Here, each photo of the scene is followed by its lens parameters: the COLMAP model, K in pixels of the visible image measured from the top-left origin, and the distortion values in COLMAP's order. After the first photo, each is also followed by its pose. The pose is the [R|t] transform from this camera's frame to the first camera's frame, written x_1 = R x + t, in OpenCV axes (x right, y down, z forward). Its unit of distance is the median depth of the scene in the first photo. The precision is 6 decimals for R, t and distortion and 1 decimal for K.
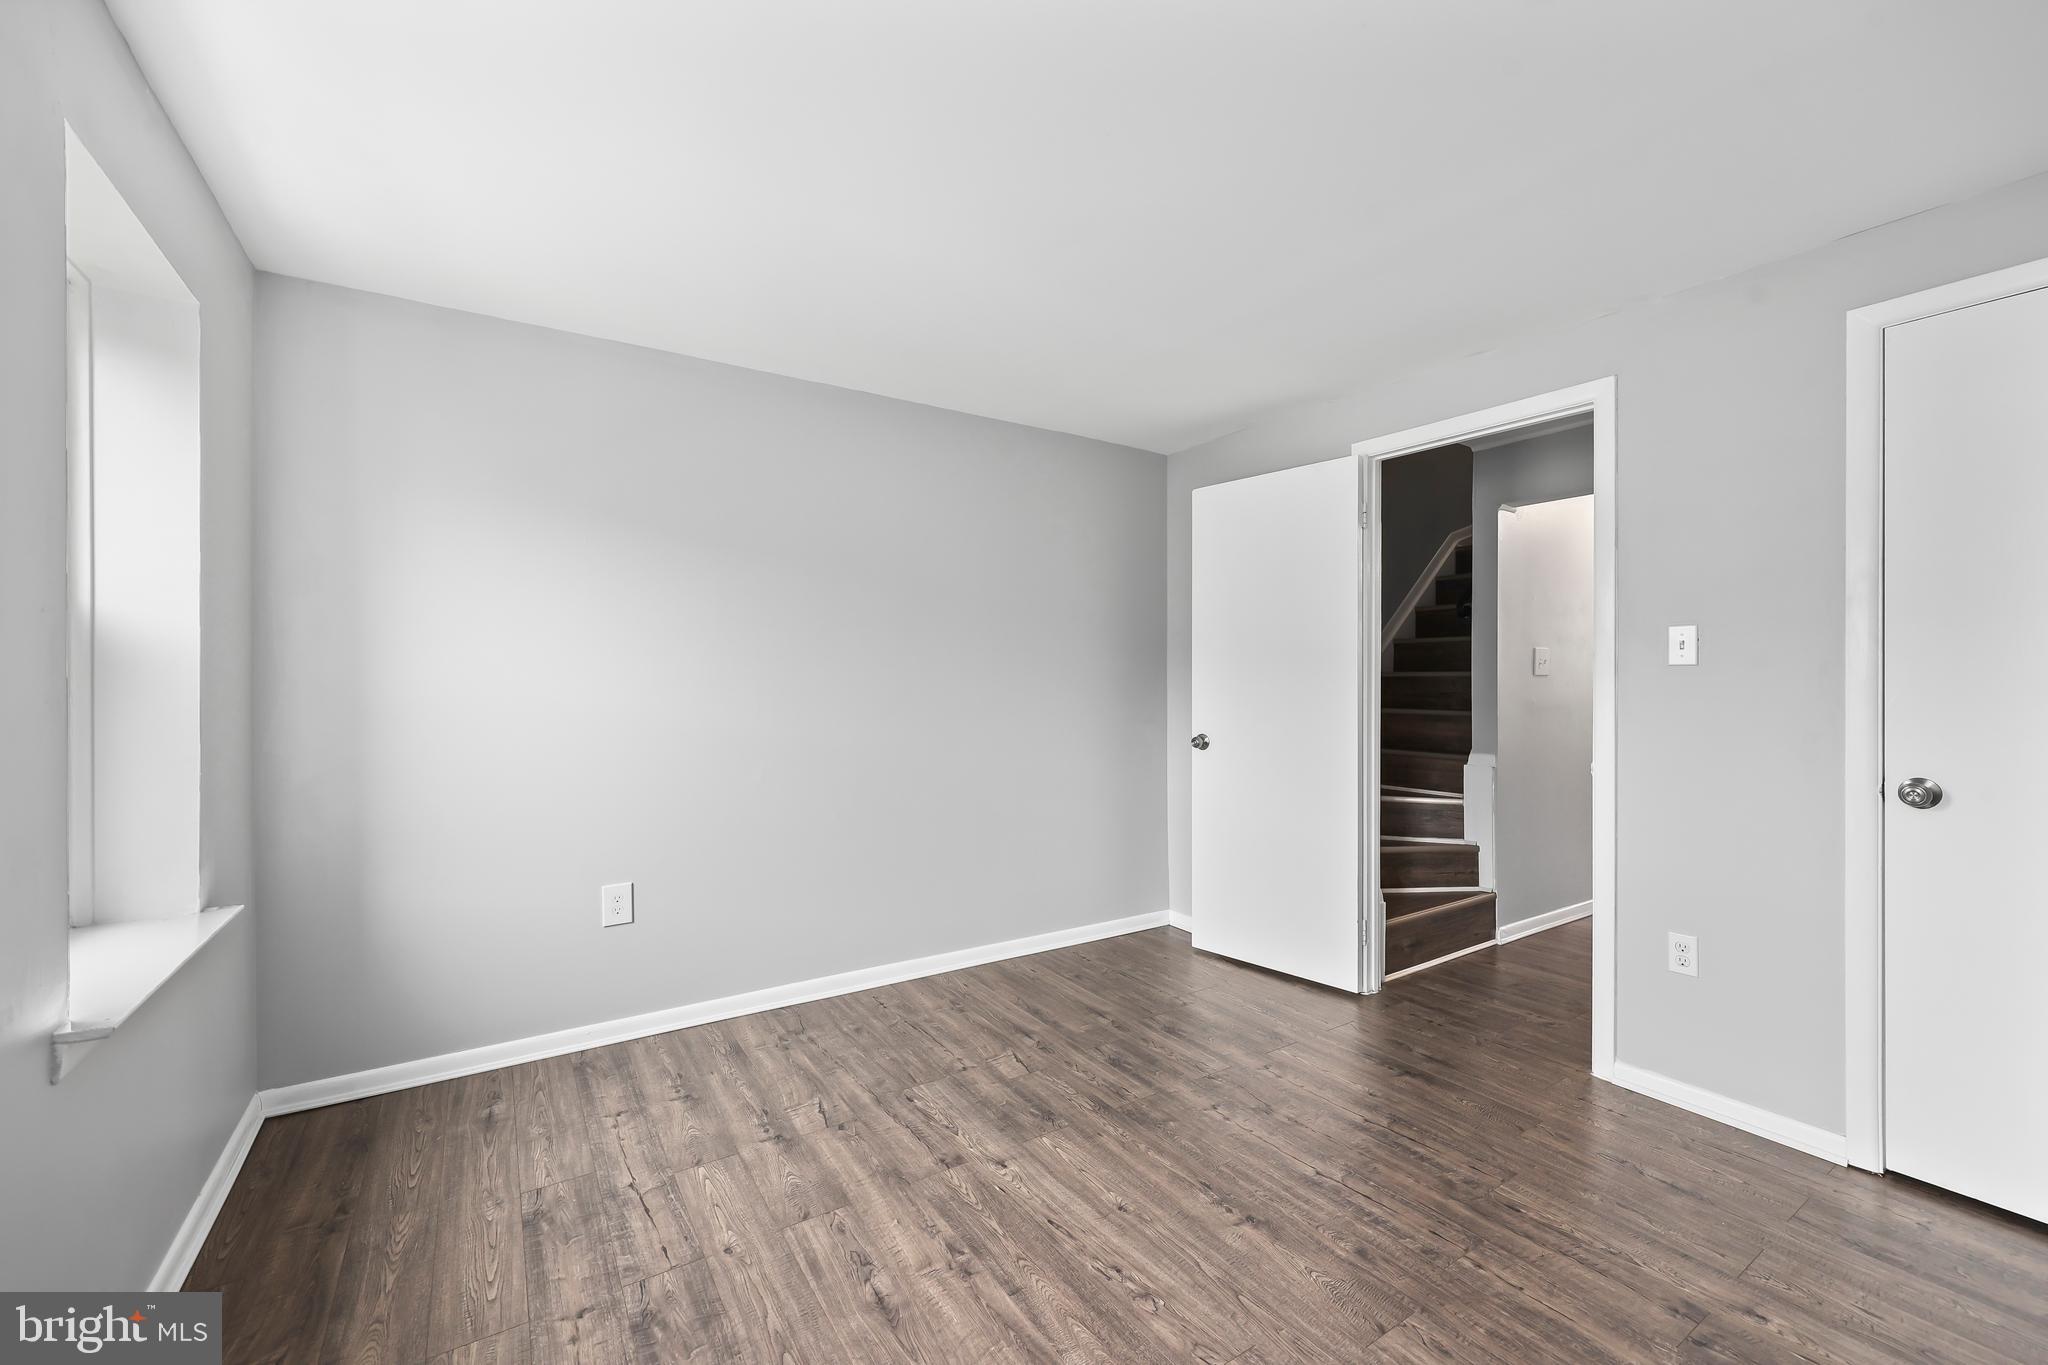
lens RADIAL K [[827.2, 0, 1030.6], [0, 827.2, 684.9], [0, 0, 1]] dist [0.002538, 0.000252]
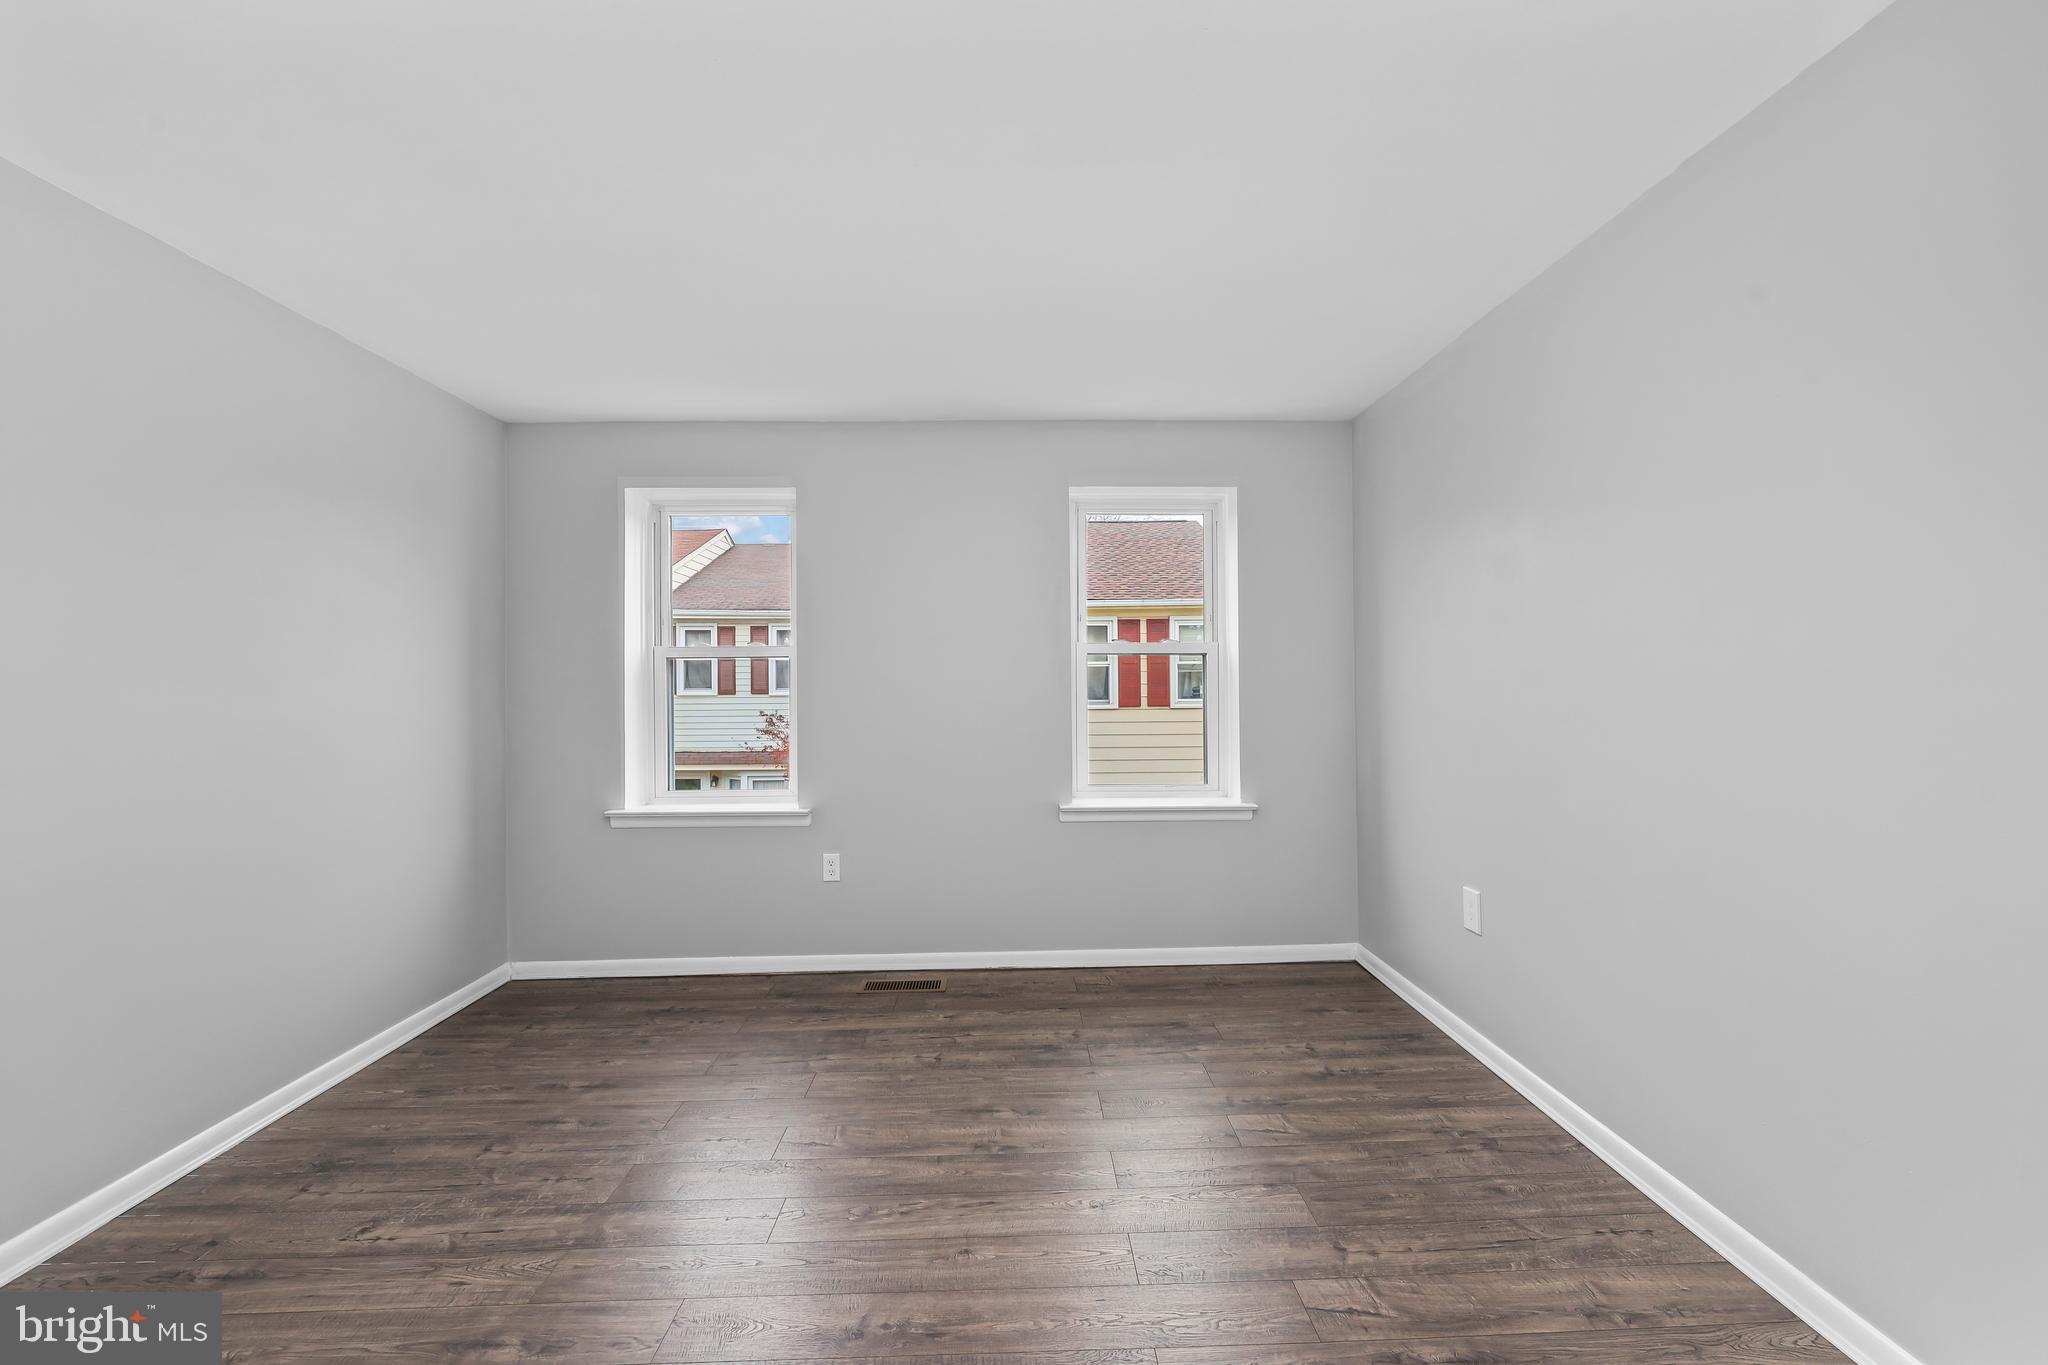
lens RADIAL K [[827.2, 0, 1030.6], [0, 827.2, 684.9], [0, 0, 1]] dist [0.002538, 0.000252]
pose [[-0.527784, 0.006632, -0.849353, 0.698707], [0.007952, 0.999964, 0.002867, -0.005502], [0.849341, -0.005241, -0.527818, 1.267270]]
